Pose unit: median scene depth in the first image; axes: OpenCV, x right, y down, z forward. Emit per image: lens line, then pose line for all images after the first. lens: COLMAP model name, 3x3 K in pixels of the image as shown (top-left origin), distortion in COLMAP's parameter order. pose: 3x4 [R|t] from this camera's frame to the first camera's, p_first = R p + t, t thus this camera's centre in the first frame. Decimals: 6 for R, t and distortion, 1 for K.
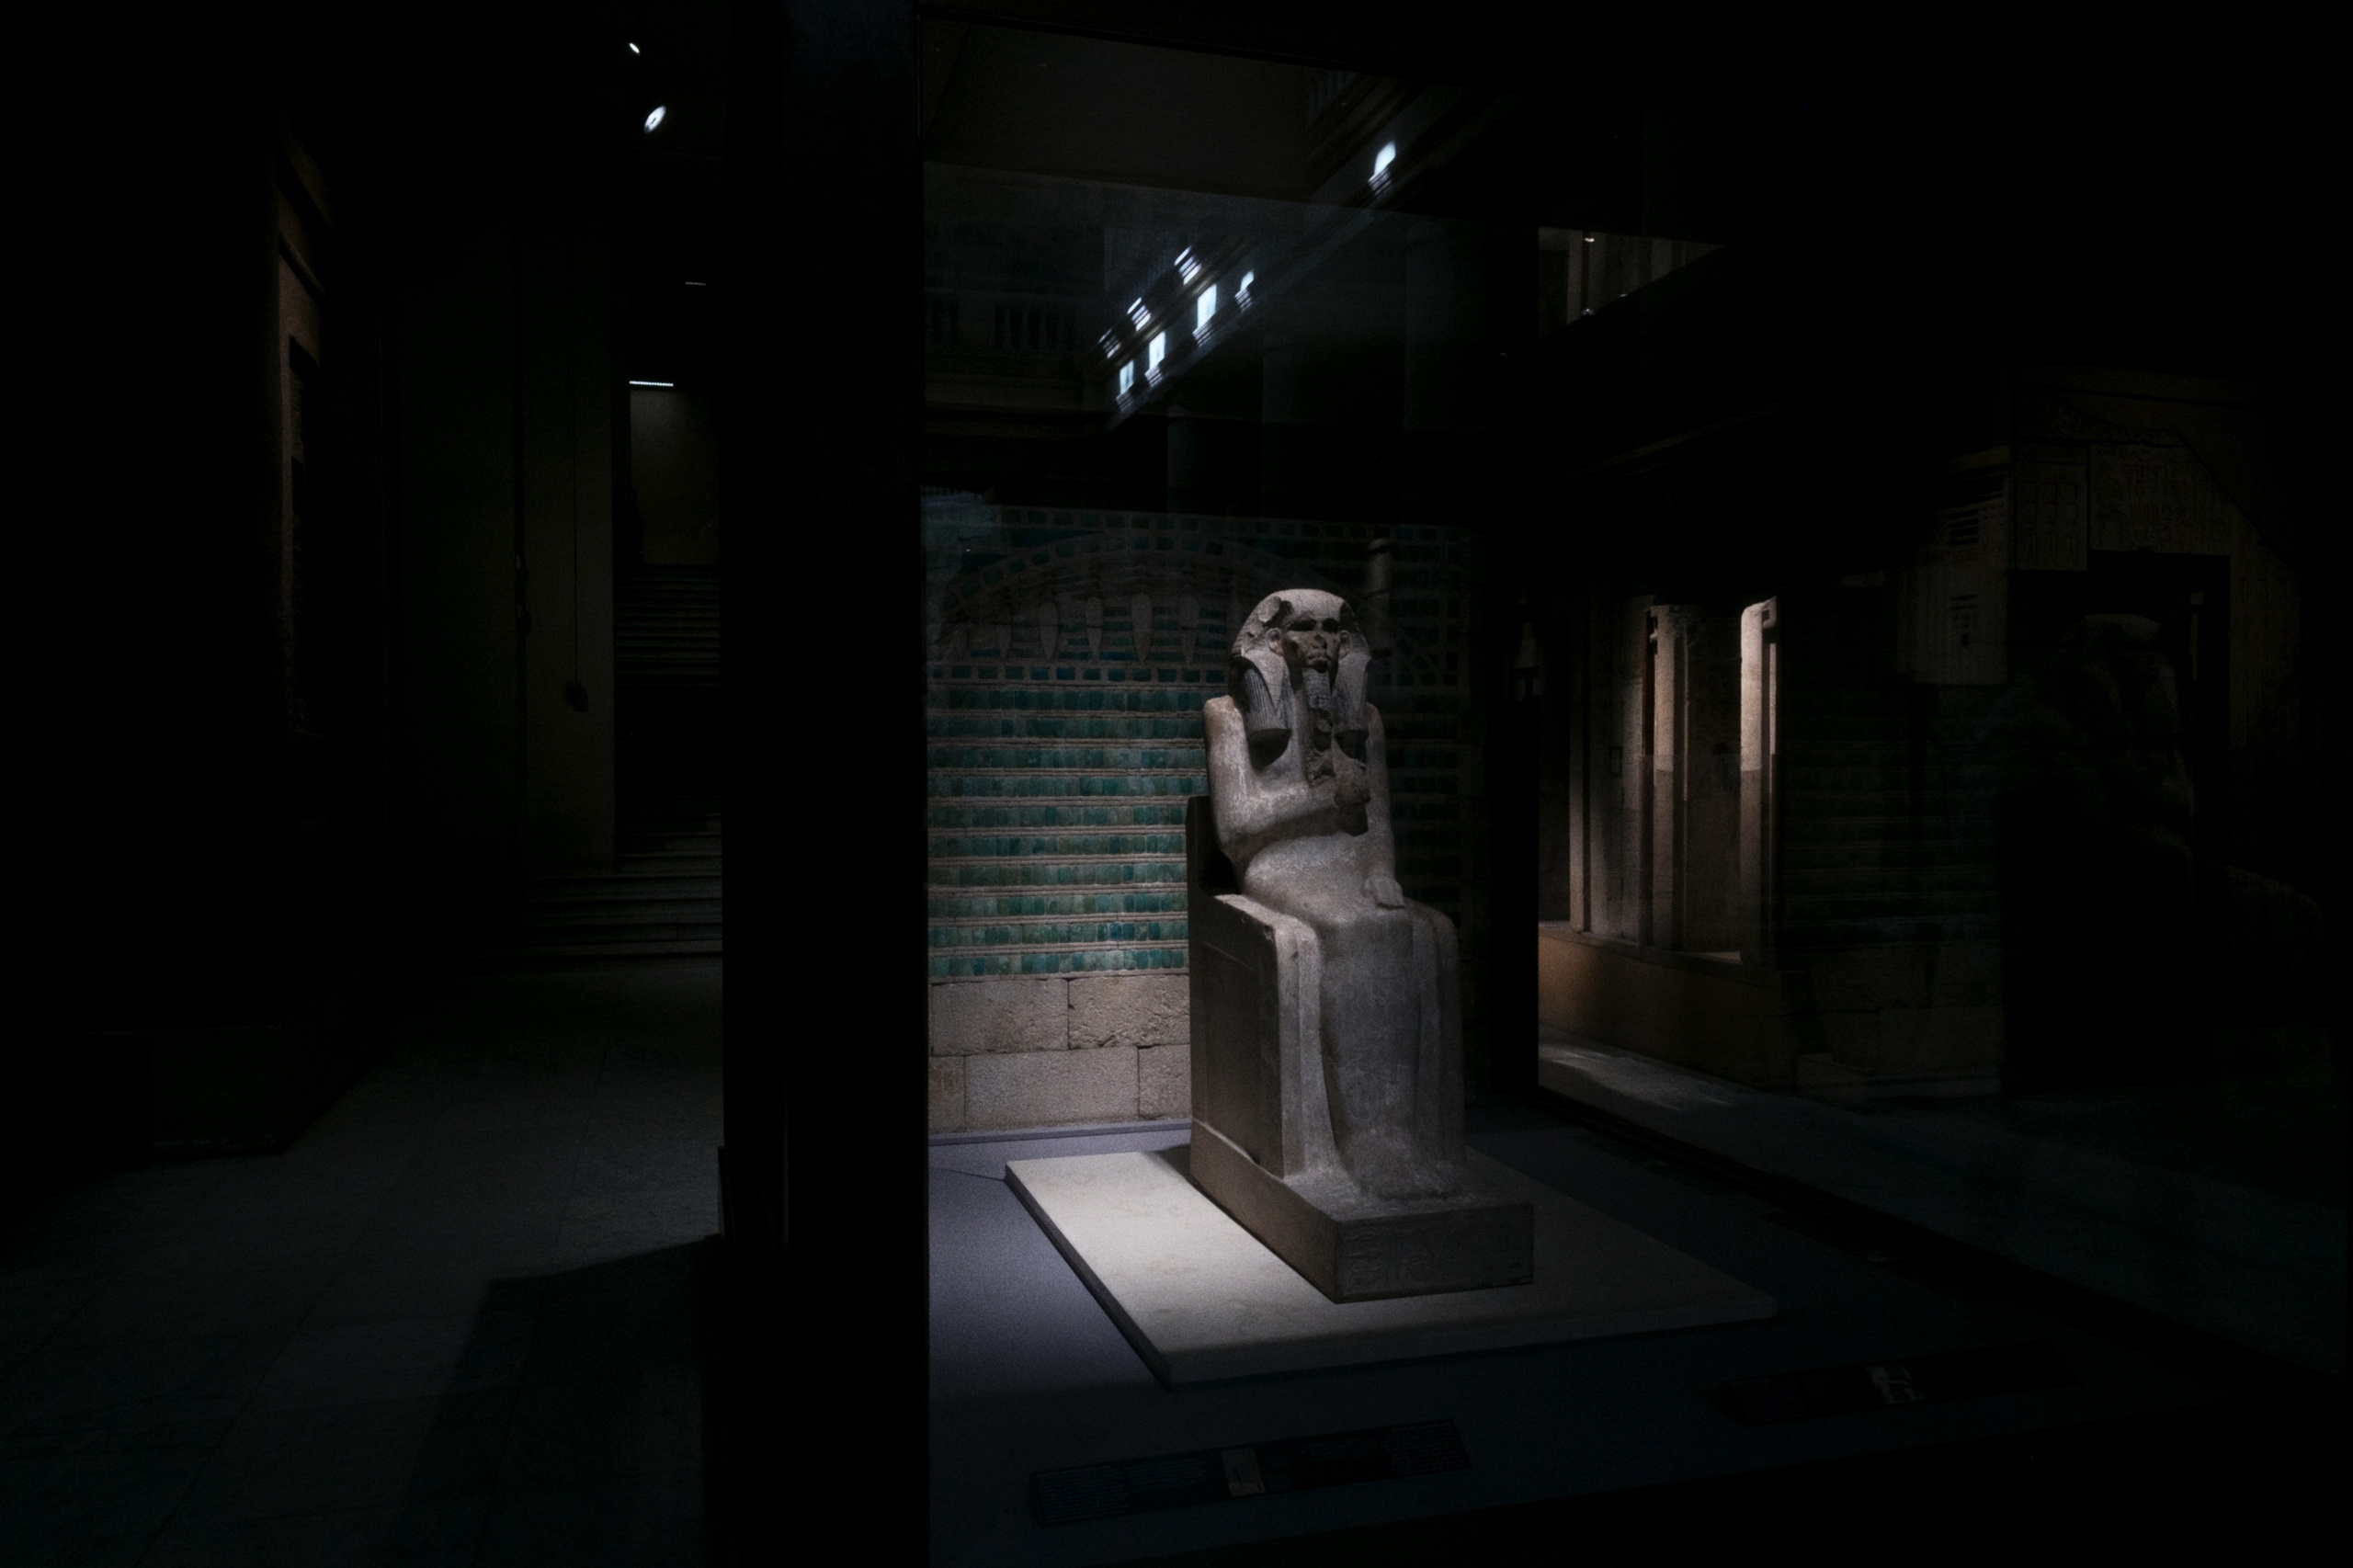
lens RADIAL K [[1606.1, 0, 1174.7], [0, 1606.1, 780.7], [0, 0, 1]] dist [0.009505, 0.008657]
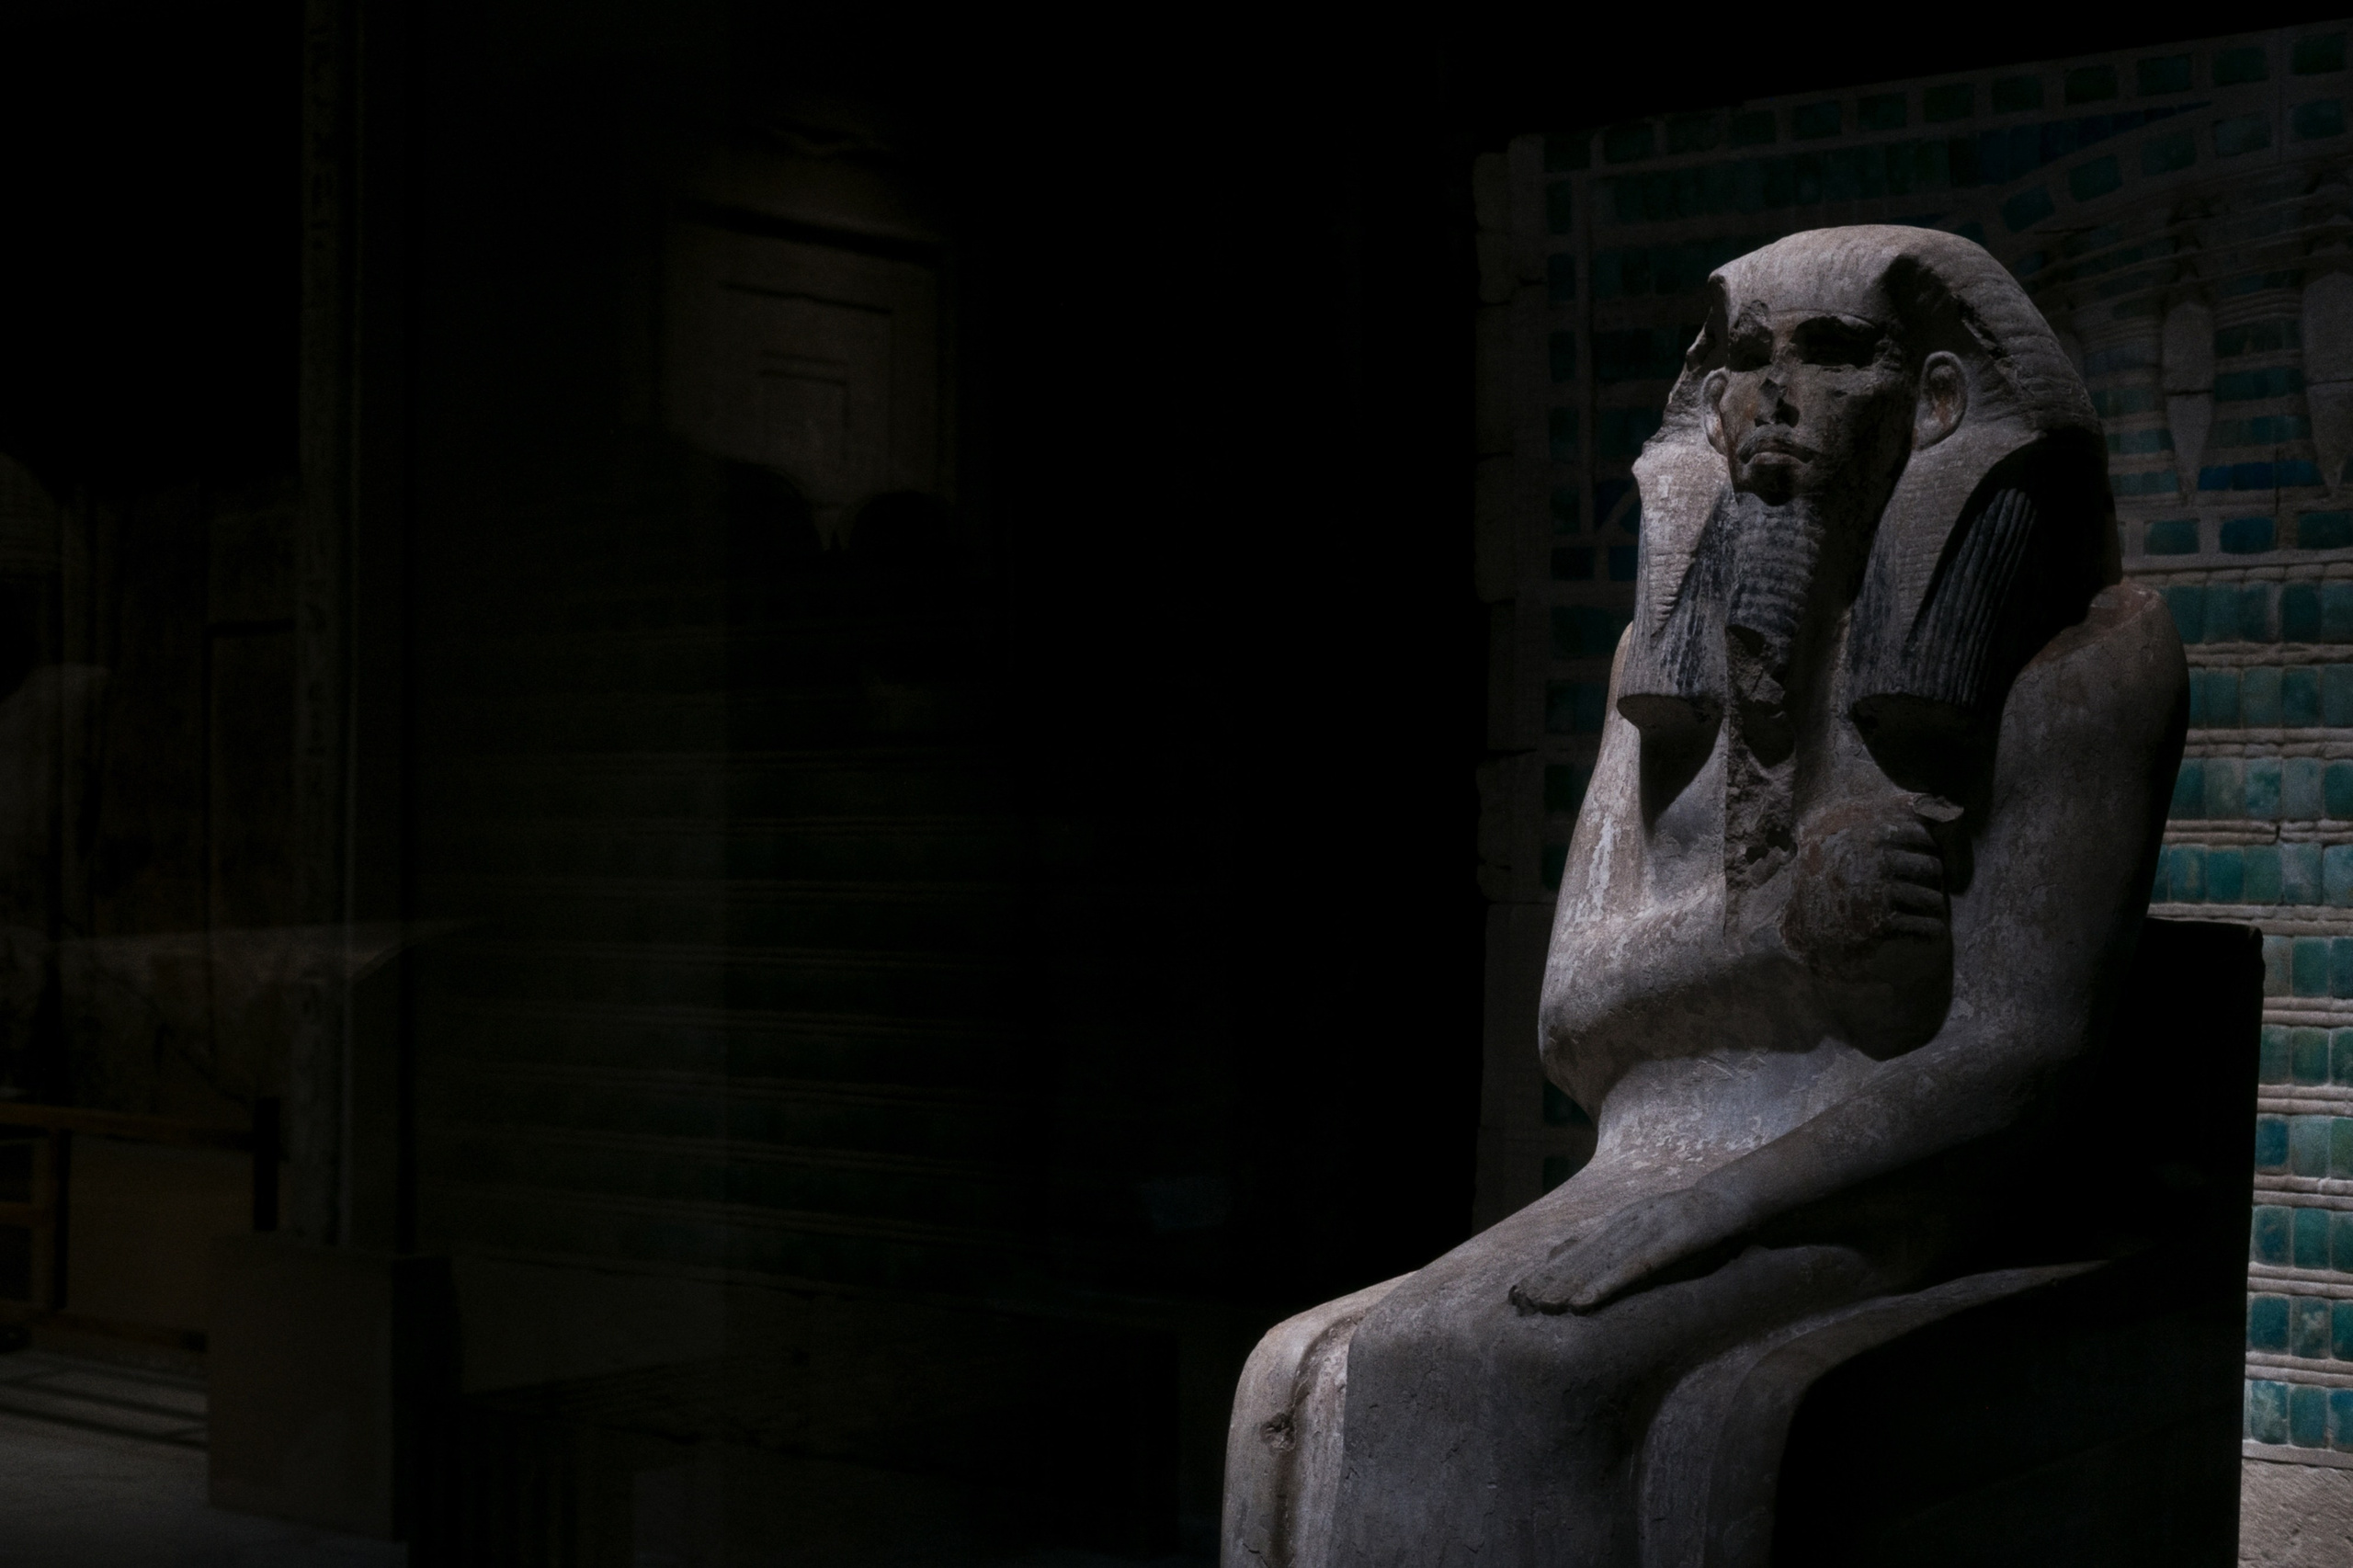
lens RADIAL K [[3569.0, 0, 1176.4], [0, 3569.0, 785.4], [0, 0, 1]] dist [0.009774, 0.000000]
pose [[0.557594, 0.000767, -0.830113, 0.447632], [-0.011158, 0.999916, -0.006571, -0.007333], [0.830039, 0.012926, 0.557556, 0.415295]]
